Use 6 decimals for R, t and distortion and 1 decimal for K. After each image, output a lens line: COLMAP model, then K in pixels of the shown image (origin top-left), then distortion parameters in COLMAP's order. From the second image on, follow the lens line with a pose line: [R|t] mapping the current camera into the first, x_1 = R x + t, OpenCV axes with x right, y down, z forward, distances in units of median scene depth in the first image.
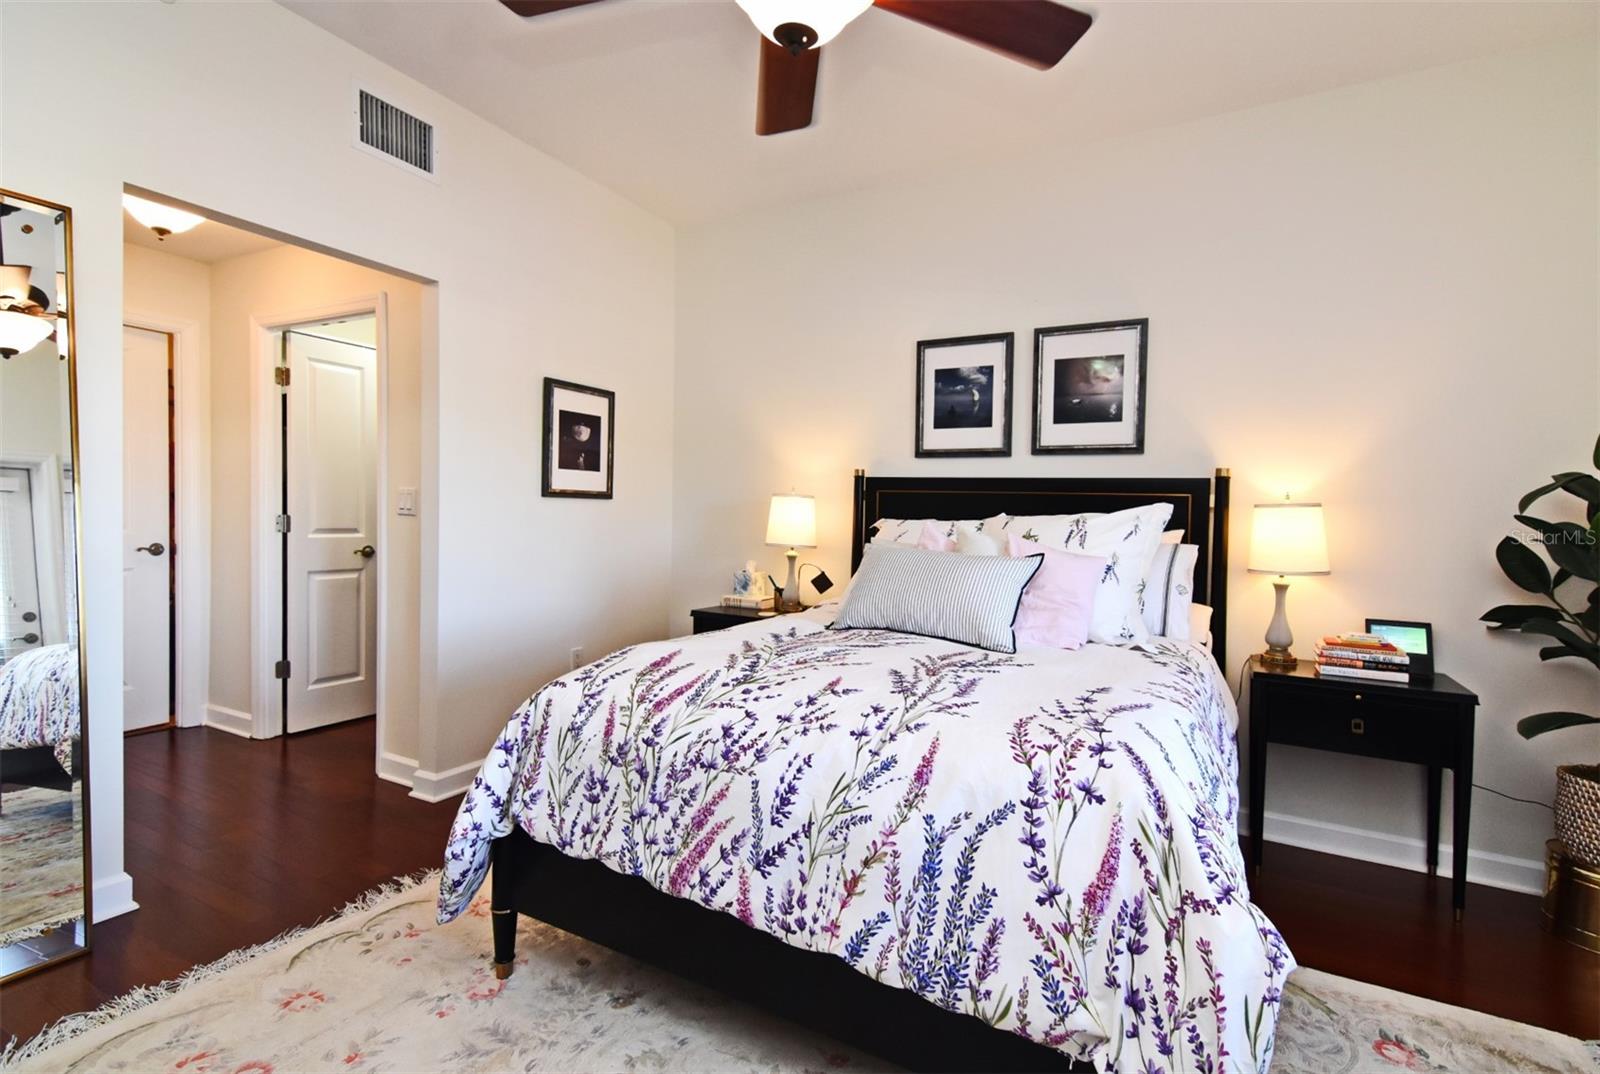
lens RADIAL K [[757.2, 0, 796.7], [0, 757.2, 537.4], [0, 0, 1]] dist [0.025963, -0.000231]
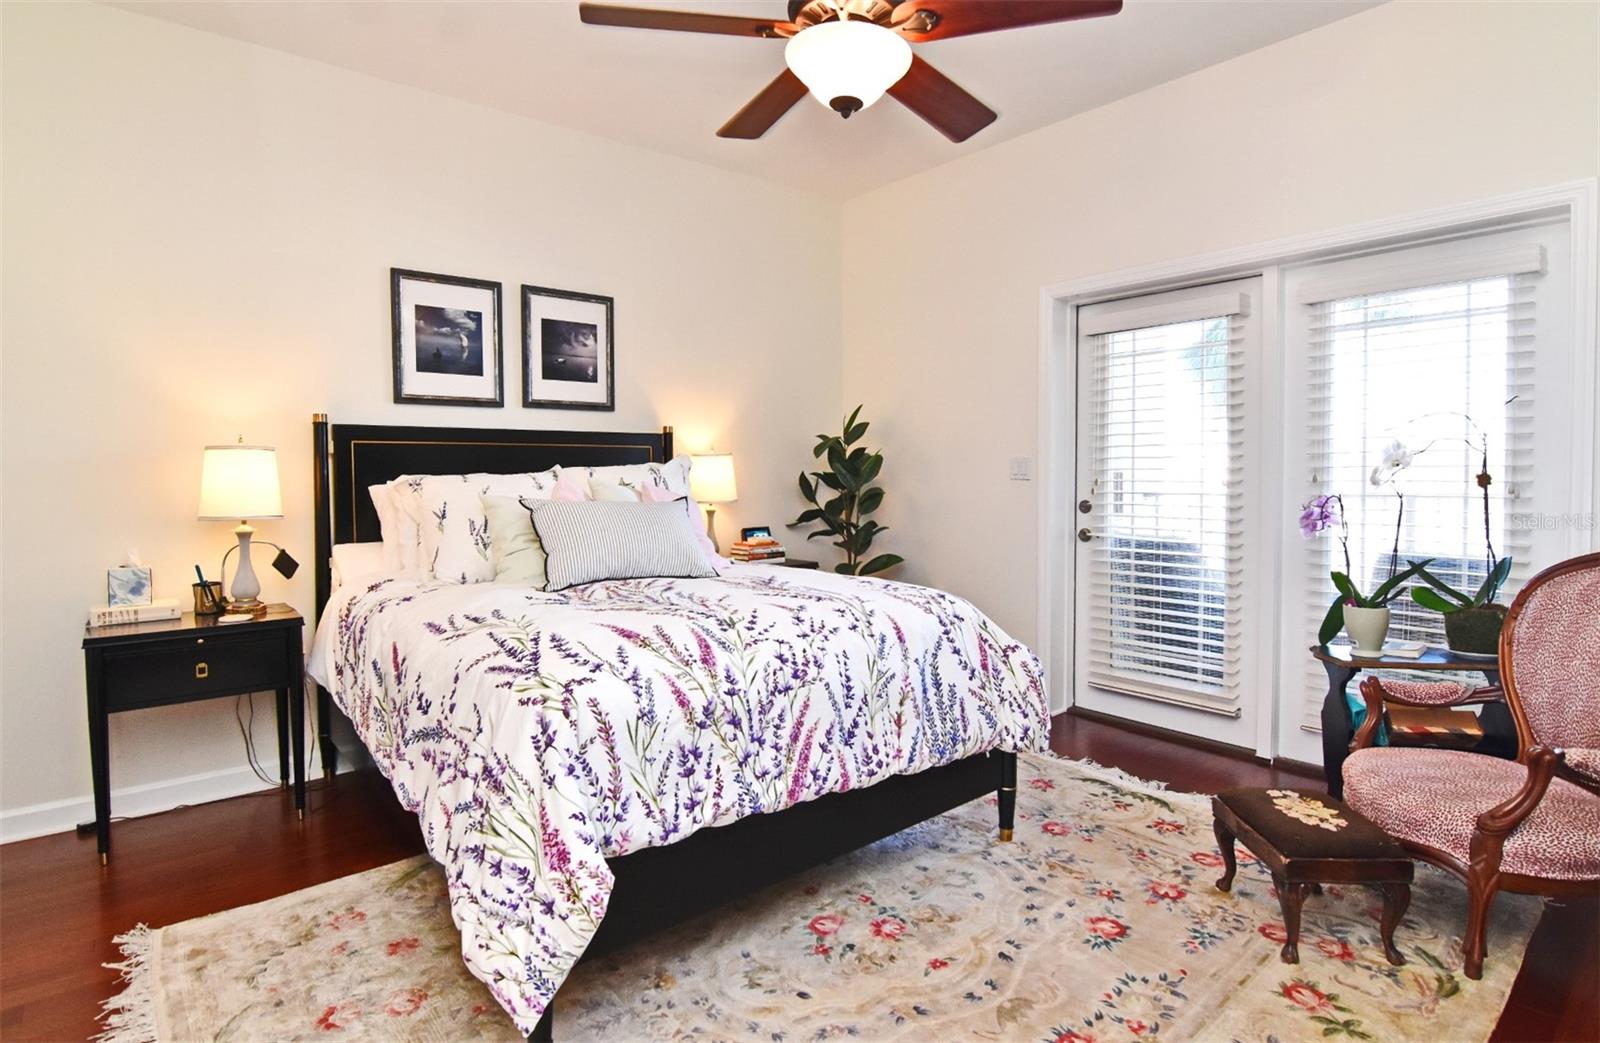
lens RADIAL K [[827.9, 0, 797.0], [0, 827.9, 513.3], [0, 0, 1]] dist [0.001576, 0.000067]
pose [[0.352758, -0.080623, 0.932235, -1.176747], [0.048641, 0.996514, 0.067776, -0.045801], [-0.934449, 0.021436, 0.355450, 0.498904]]
